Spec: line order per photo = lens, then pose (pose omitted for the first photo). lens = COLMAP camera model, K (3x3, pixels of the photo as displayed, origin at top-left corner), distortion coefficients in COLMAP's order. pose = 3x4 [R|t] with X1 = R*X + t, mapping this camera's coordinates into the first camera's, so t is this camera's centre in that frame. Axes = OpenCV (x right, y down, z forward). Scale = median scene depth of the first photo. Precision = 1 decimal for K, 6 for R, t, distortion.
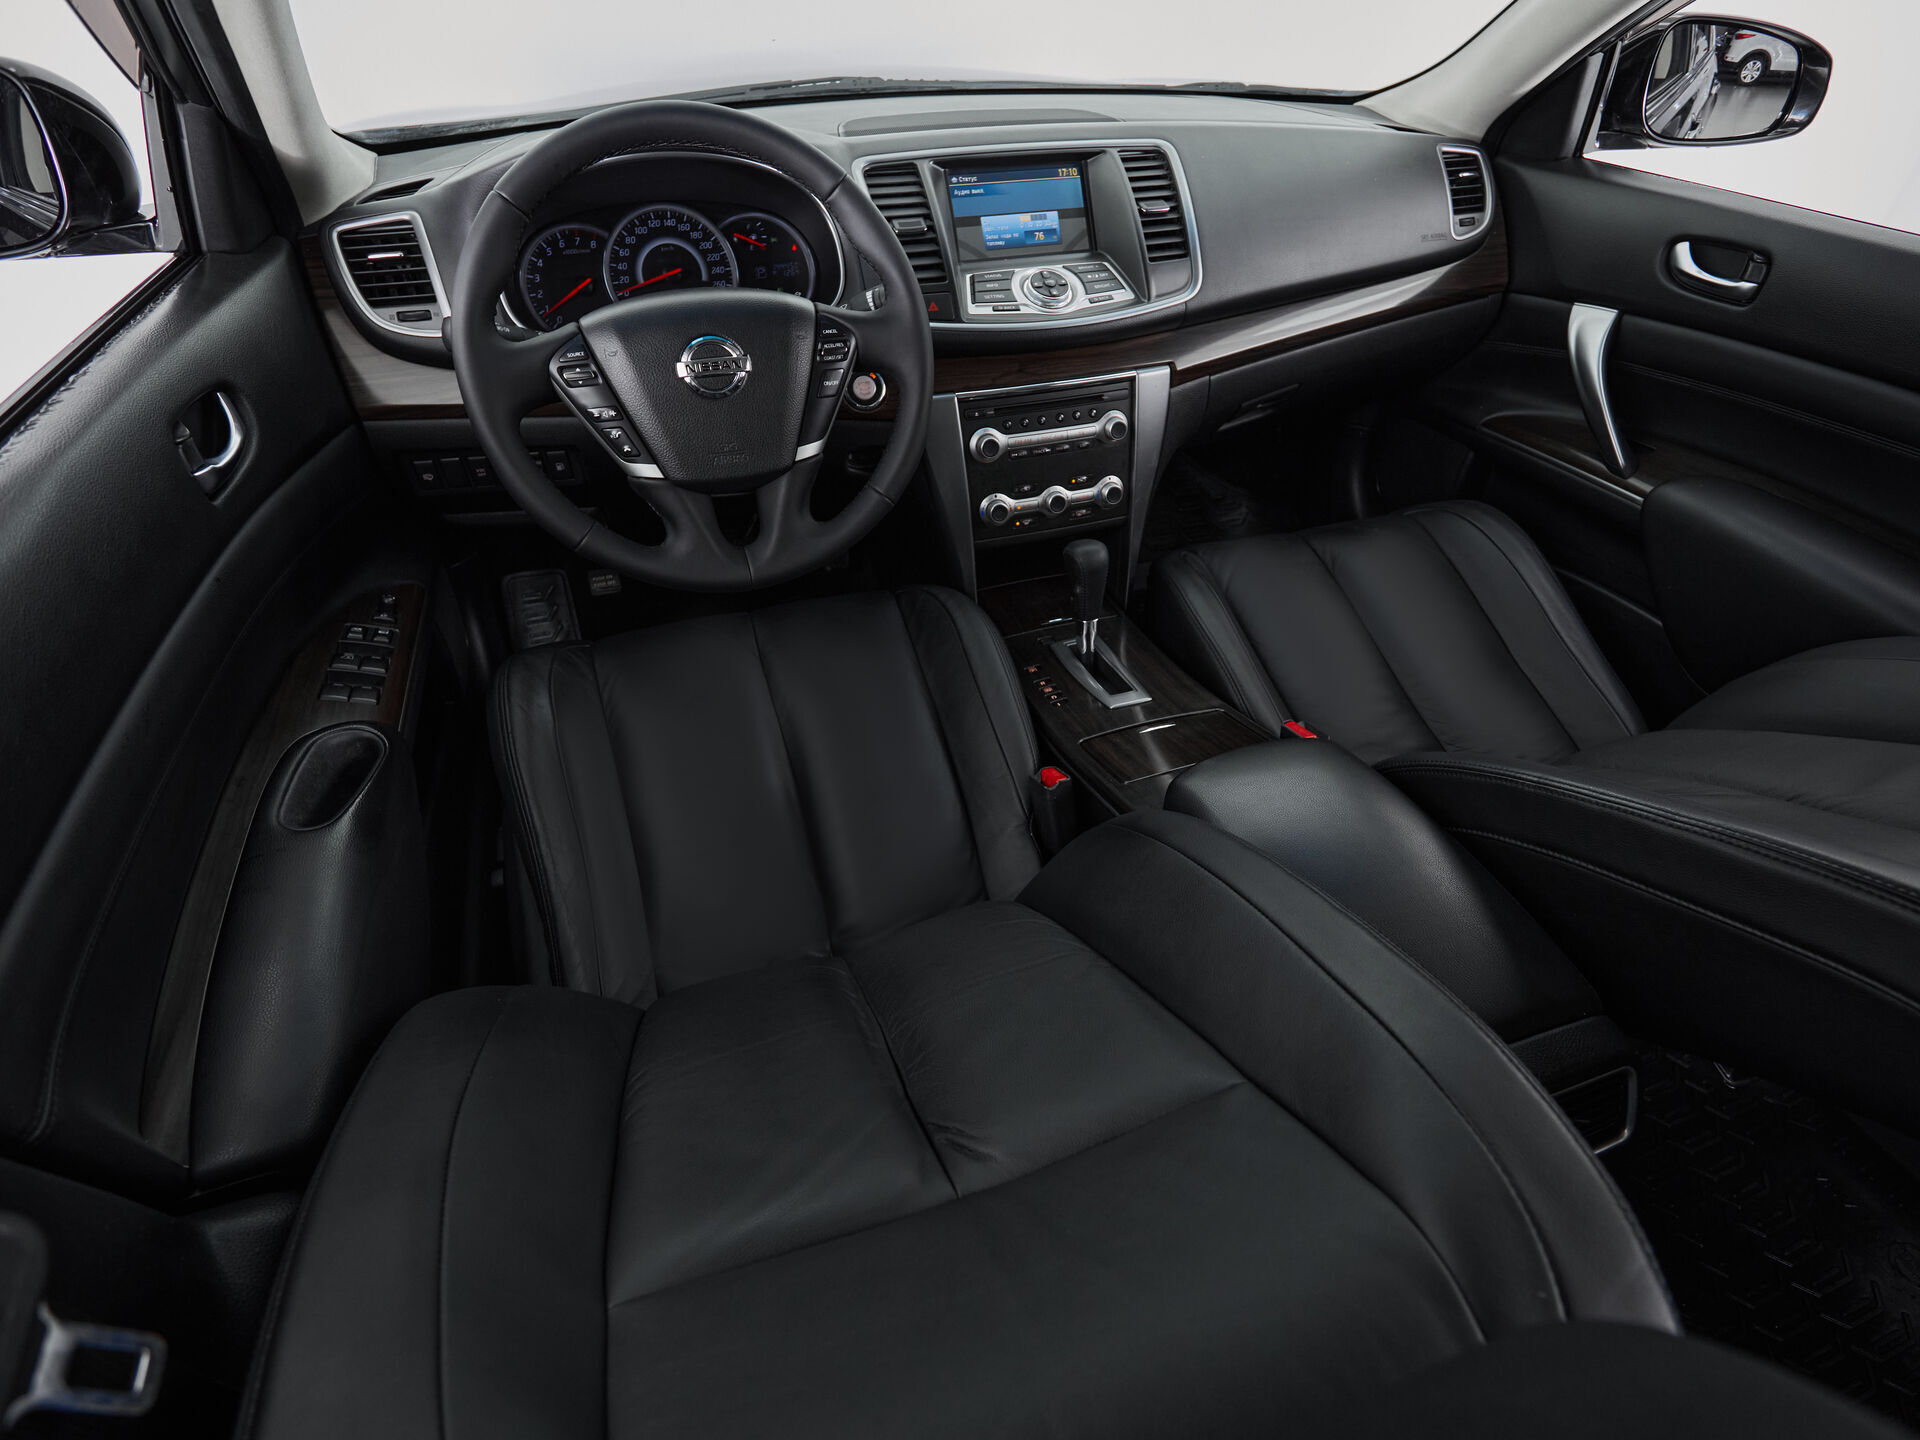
lens RADIAL K [[1013.5, 0, 996.0], [0, 1013.5, 715.1], [0, 0, 1]] dist [-0.000002, -0.002306]
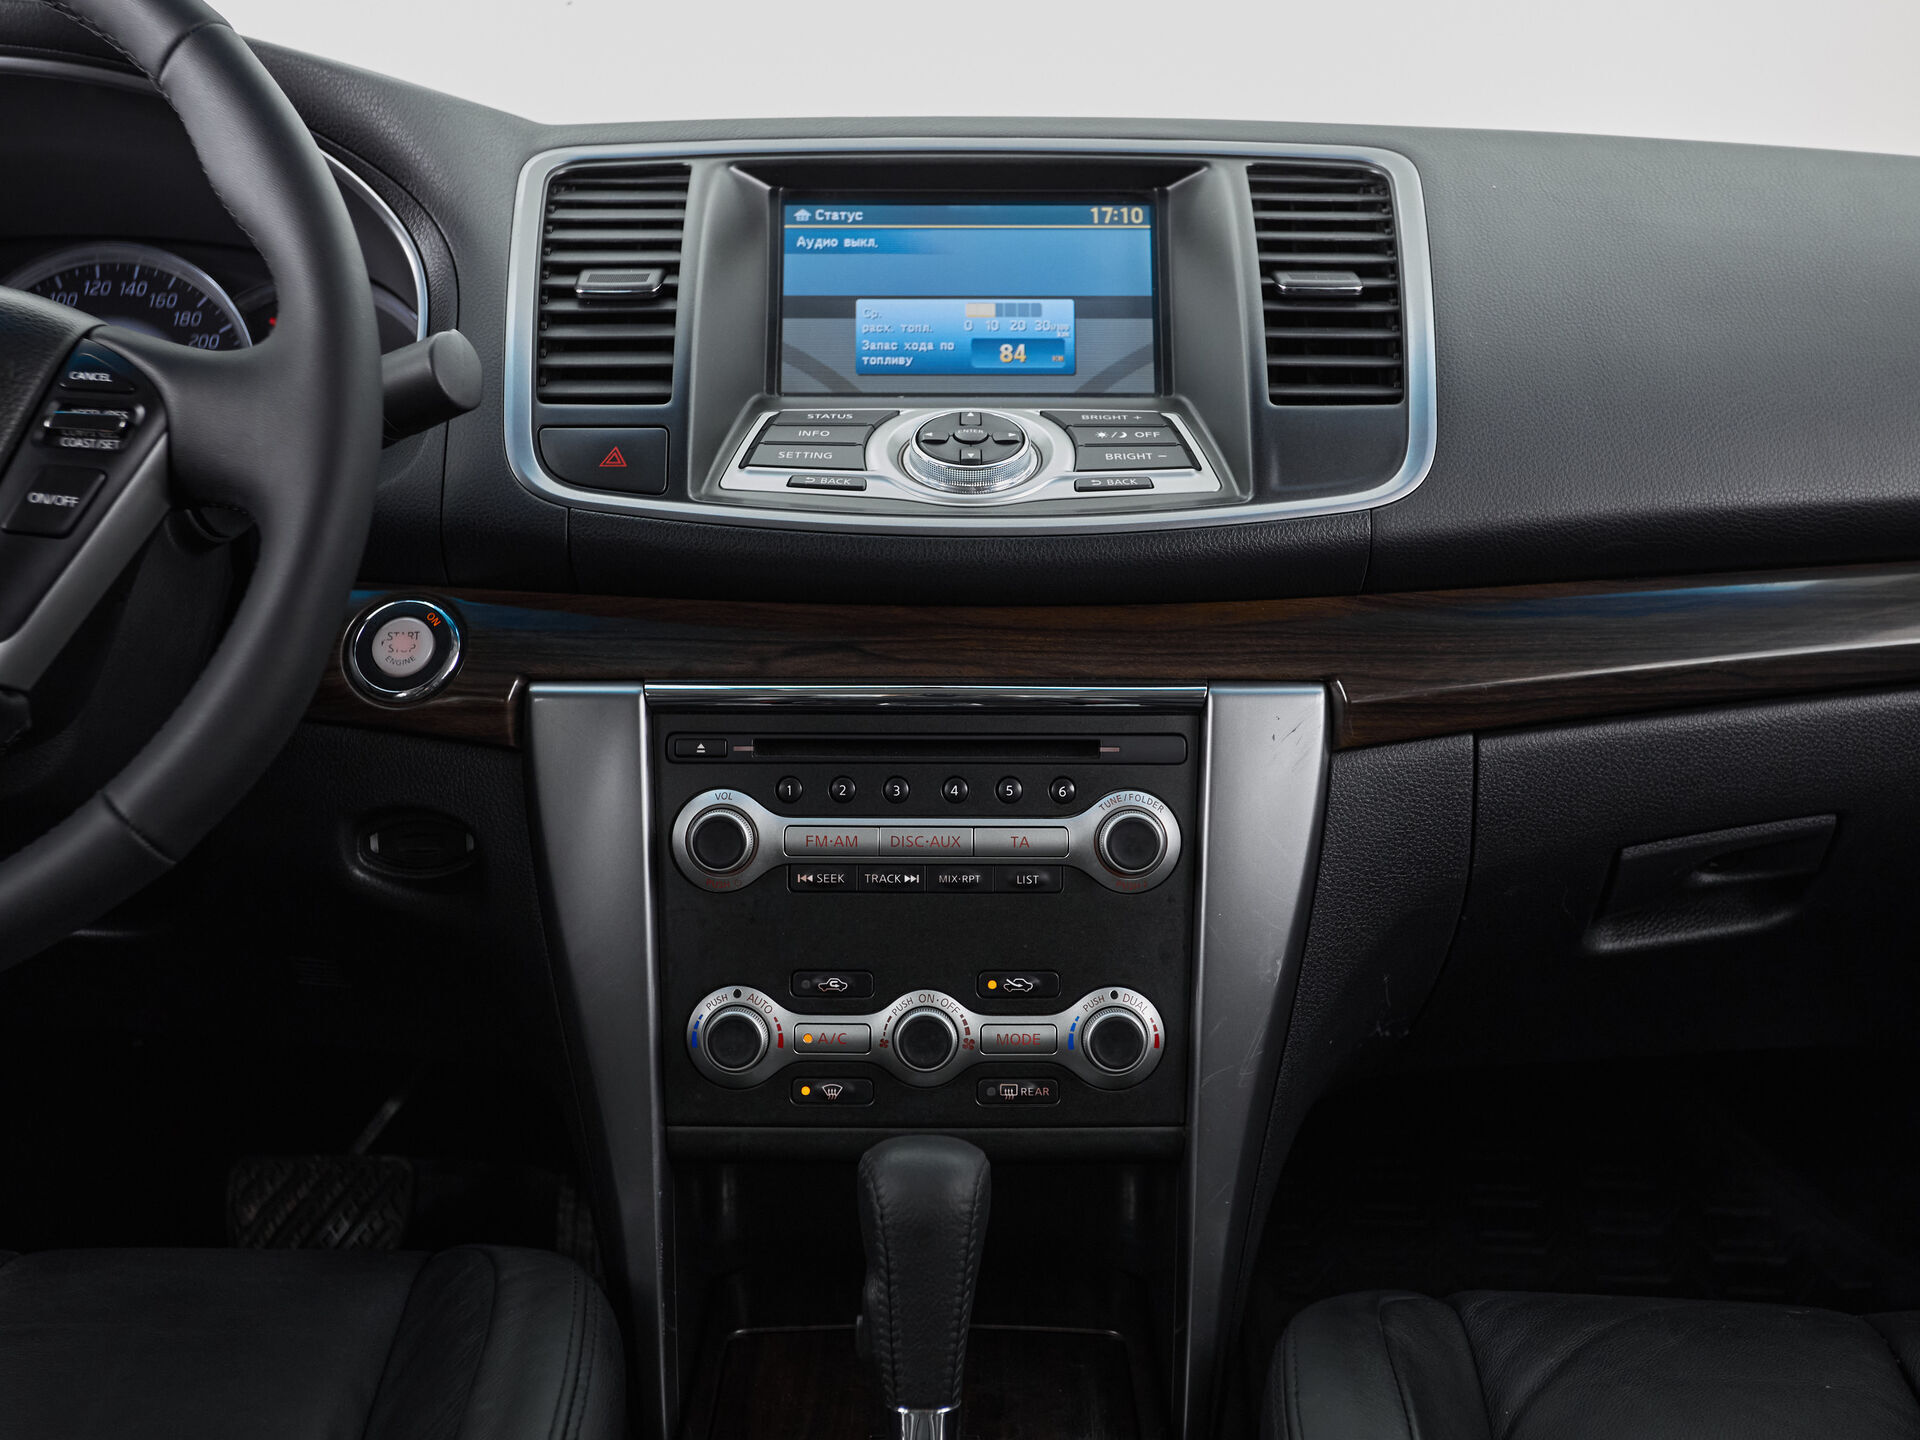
lens RADIAL K [[2529.8, 0, 939.9], [0, 2529.8, 670.3], [0, 0, 1]] dist [0.027977, 0.000000]
pose [[0.941712, 0.055109, -0.331875, 0.333127], [-0.206809, 0.872909, -0.441881, 0.043993], [0.265345, 0.484760, 0.833427, 0.278124]]
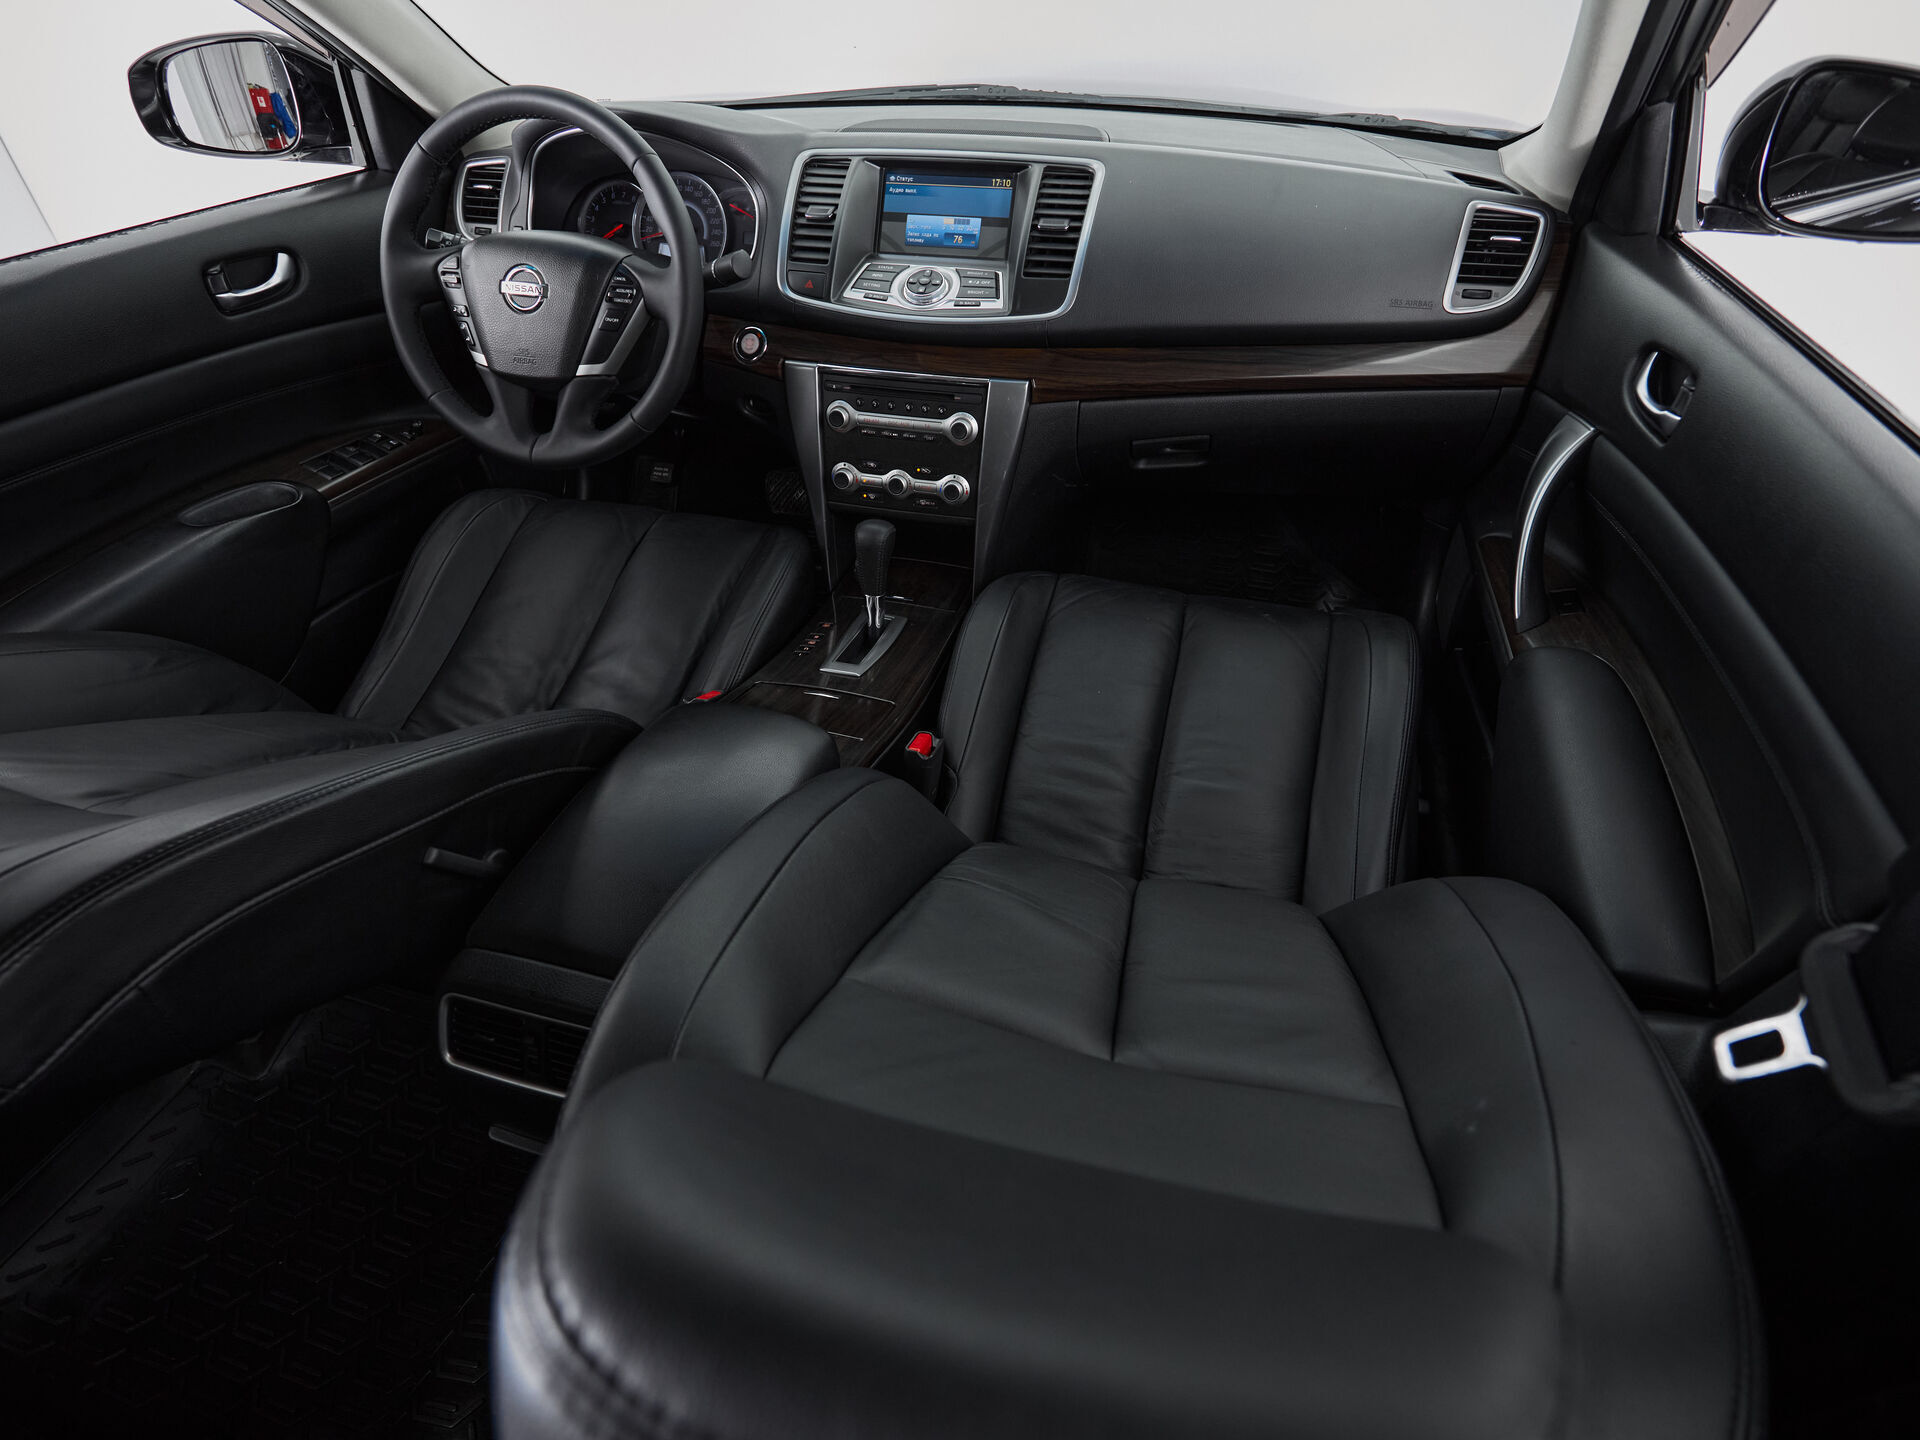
lens RADIAL K [[1013.5, 0, 954.4], [0, 1013.5, 715.4], [0, 0, 1]] dist [-0.000002, -0.002306]
pose [[0.819668, 0.341290, -0.460071, 0.698781], [-0.344819, 0.935297, 0.079490, -0.091252], [0.457432, 0.093486, 0.884317, 0.110772]]
